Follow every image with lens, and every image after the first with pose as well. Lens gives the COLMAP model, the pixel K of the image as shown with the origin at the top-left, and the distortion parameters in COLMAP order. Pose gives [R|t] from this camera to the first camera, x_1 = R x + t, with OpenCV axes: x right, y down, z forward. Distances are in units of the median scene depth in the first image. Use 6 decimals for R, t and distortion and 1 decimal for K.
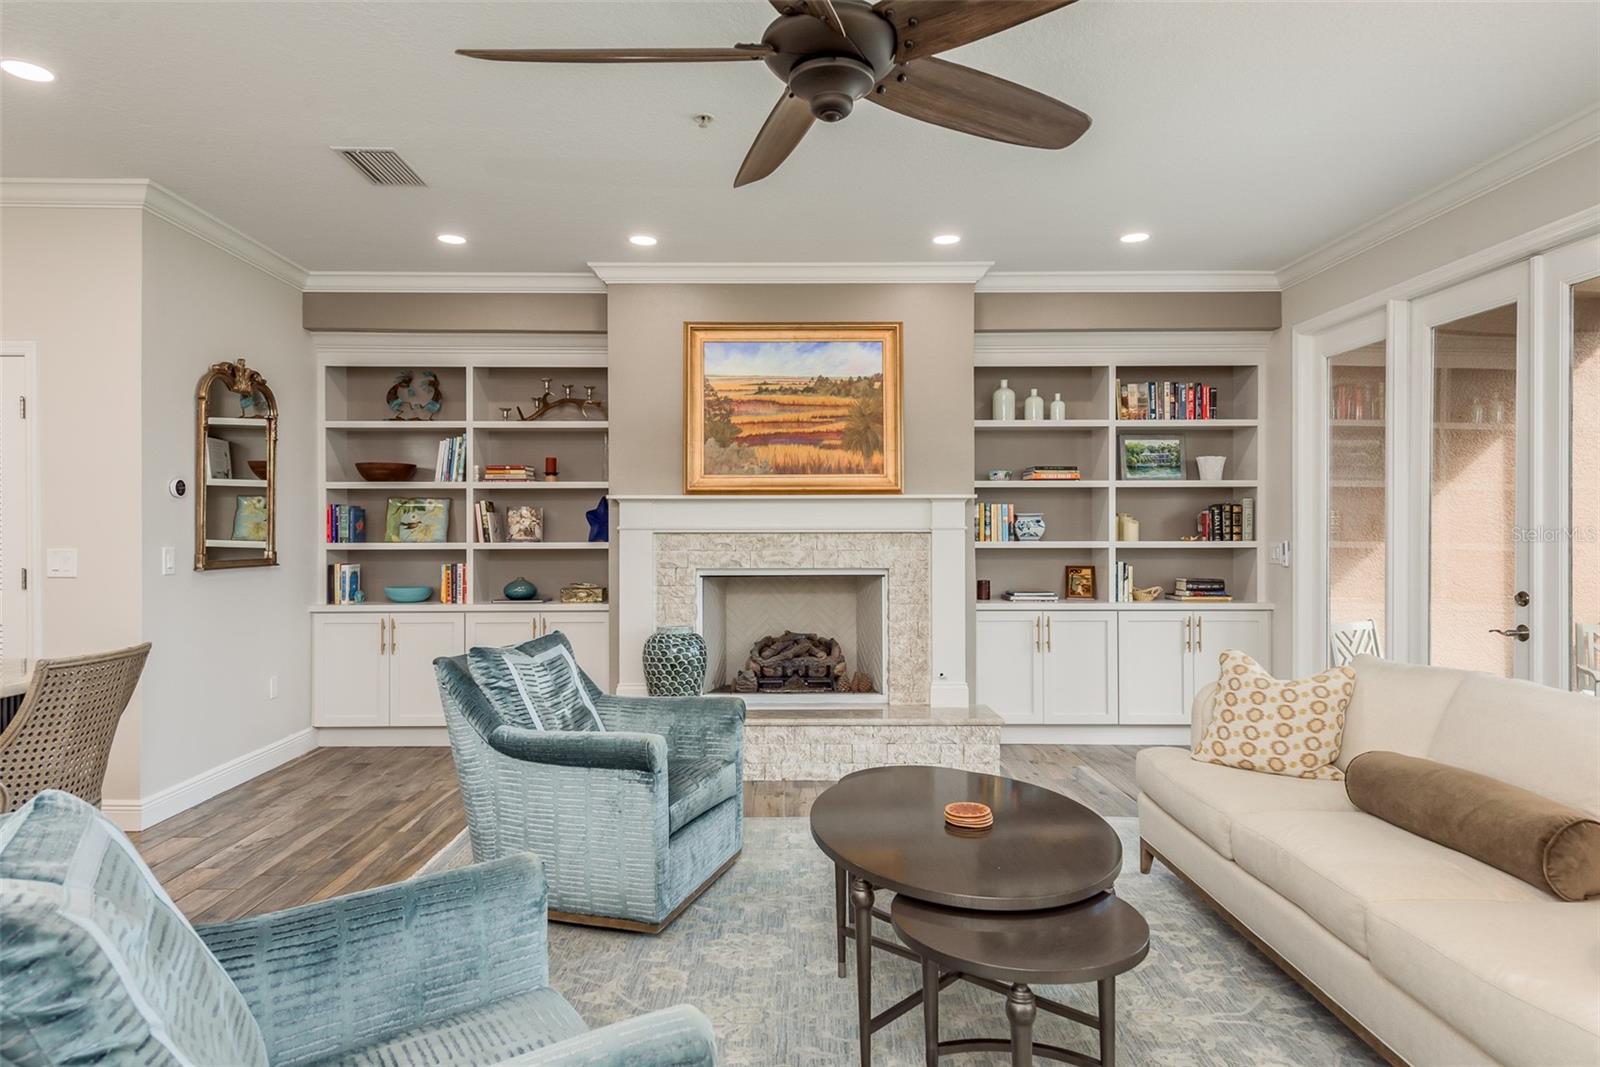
lens RADIAL K [[935.6, 0, 778.0], [0, 935.6, 534.7], [0, 0, 1]] dist [0.035076, -0.034092]
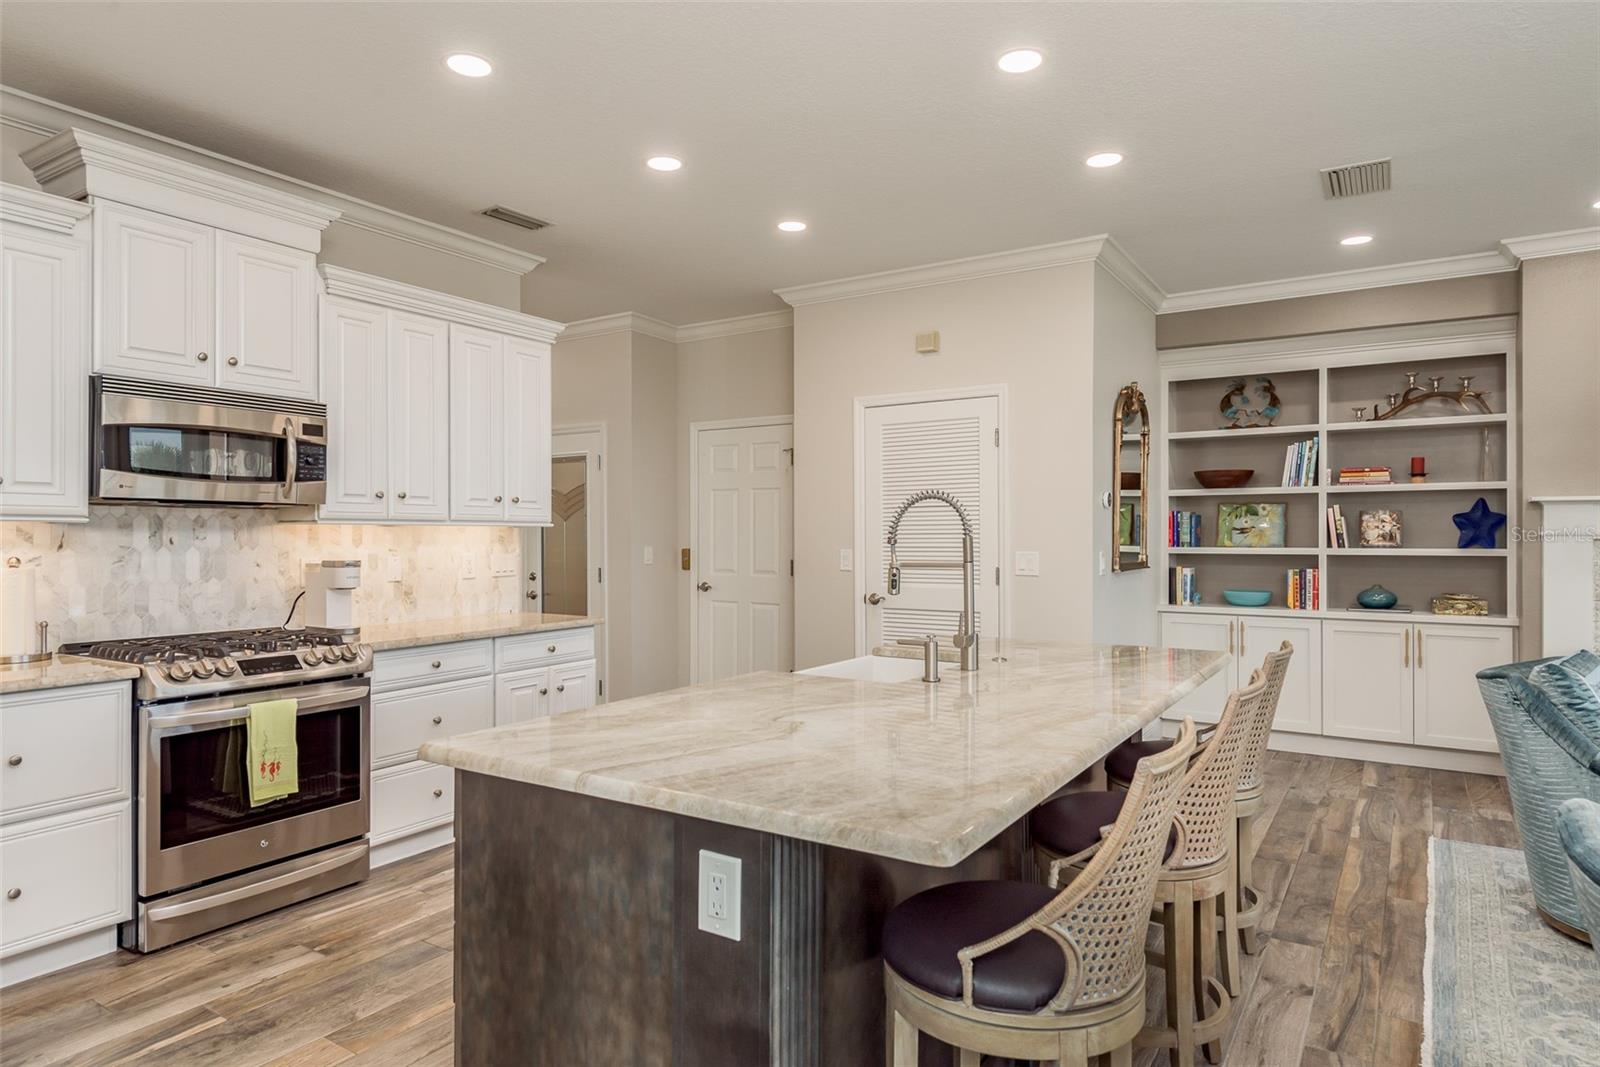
lens RADIAL K [[932.8, 0, 798.1], [0, 932.8, 535.7], [0, 0, 1]] dist [0.012669, -0.001924]
pose [[0.834537, 0.001786, -0.550949, -0.262459], [-0.000939, 0.999998, 0.001819, -0.006148], [0.550951, -0.001001, 0.834537, -0.124329]]
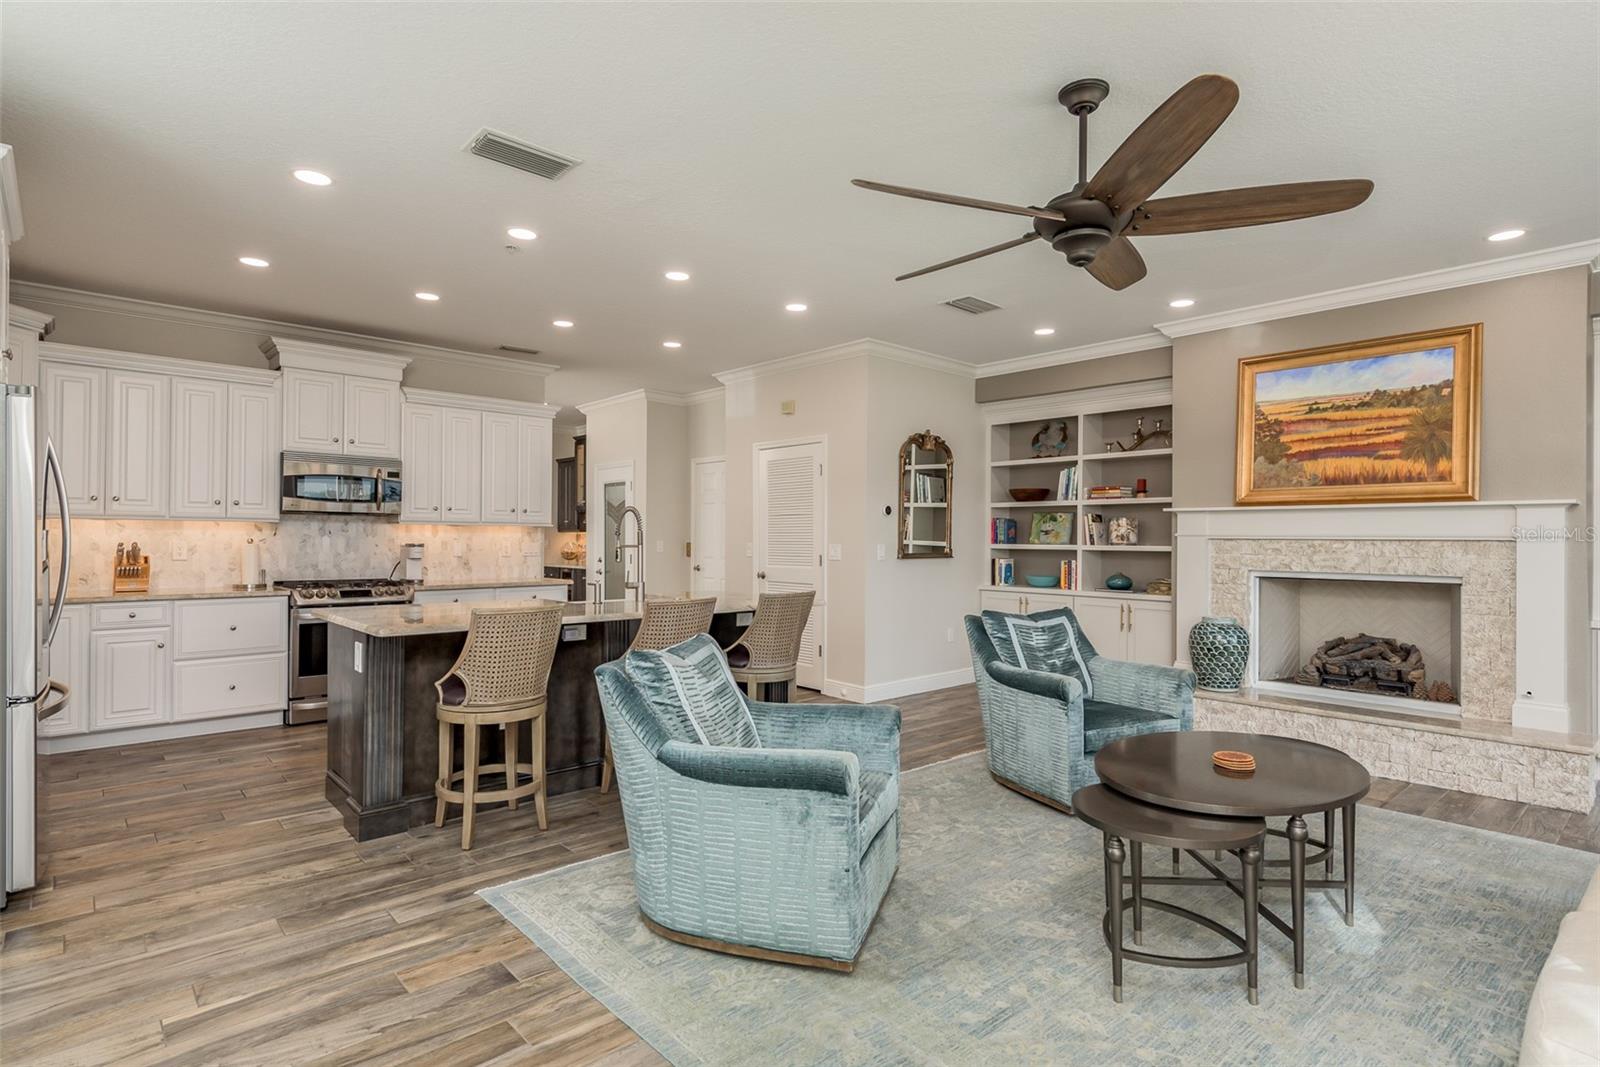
lens RADIAL K [[806.3, 0, 800.0], [0, 806.3, 533.5], [0, 0, 1]] dist [0.013609, -0.000413]
pose [[0.667621, 0.002911, -0.744495, 0.285572], [-0.008798, 0.999953, -0.003980, 0.000016], [0.744449, 0.009207, 0.667616, -0.080752]]
